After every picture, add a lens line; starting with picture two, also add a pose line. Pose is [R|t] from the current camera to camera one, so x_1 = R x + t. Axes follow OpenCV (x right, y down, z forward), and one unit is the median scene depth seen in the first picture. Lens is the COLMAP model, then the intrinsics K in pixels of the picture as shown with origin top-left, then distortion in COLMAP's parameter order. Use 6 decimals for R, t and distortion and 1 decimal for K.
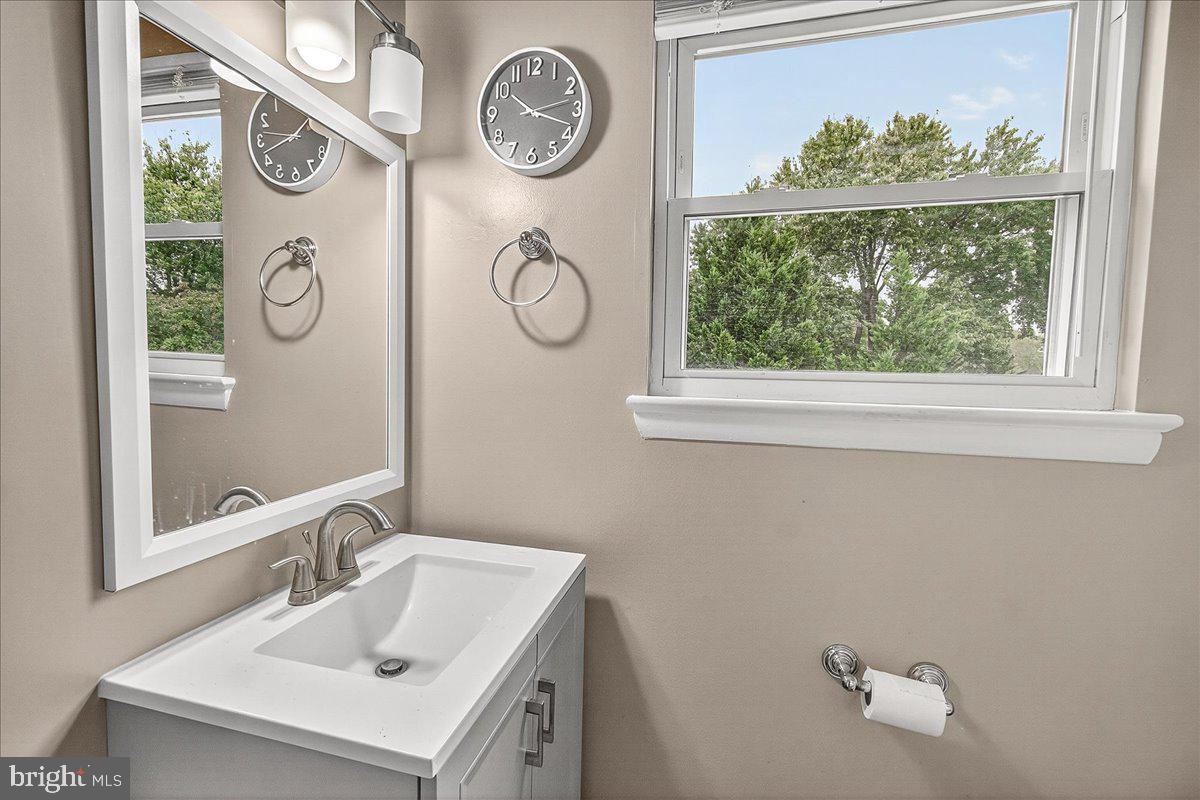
lens RADIAL K [[514.9, 0, 593.0], [0, 514.9, 398.1], [0, 0, 1]] dist [-0.001305, 0.000152]
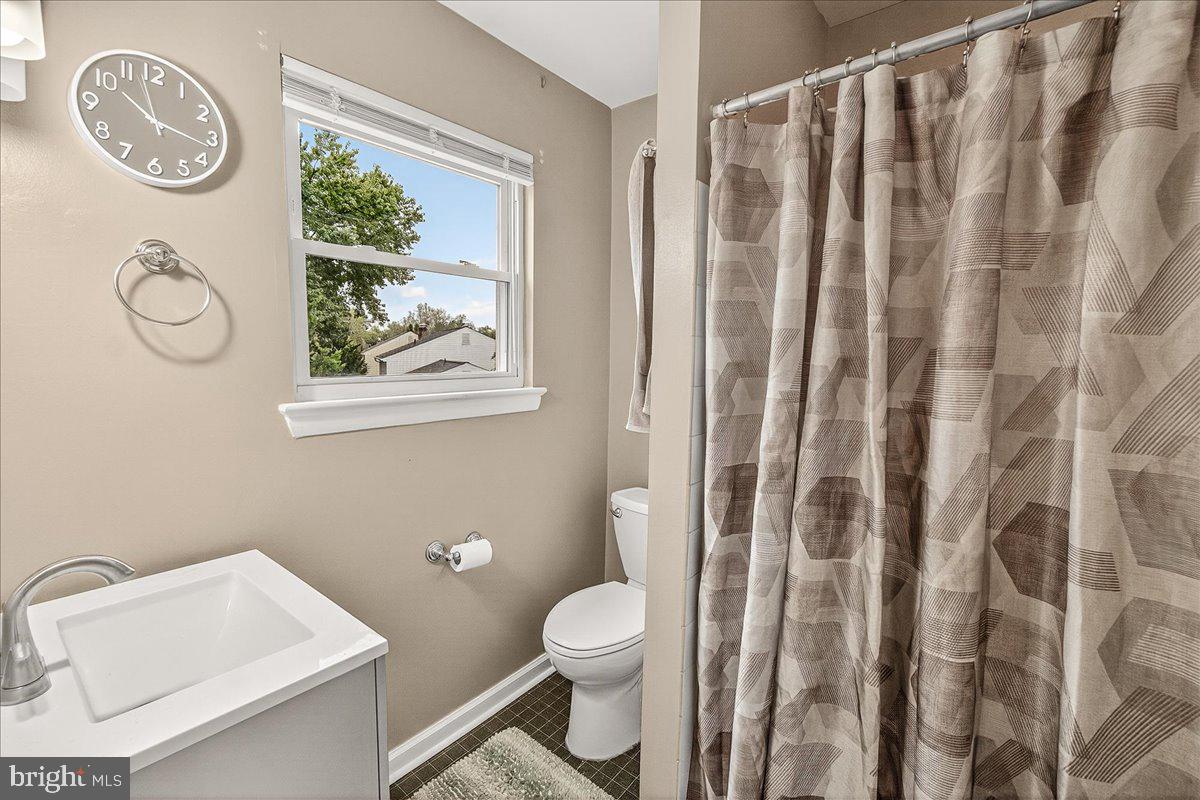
lens RADIAL K [[514.9, 0, 598.6], [0, 514.9, 392.7], [0, 0, 1]] dist [-0.001305, 0.000152]
pose [[0.406130, -0.088989, 0.909472, -0.691618], [0.045975, 0.995976, 0.076923, -0.087081], [-0.912658, 0.010572, 0.408587, -0.140031]]
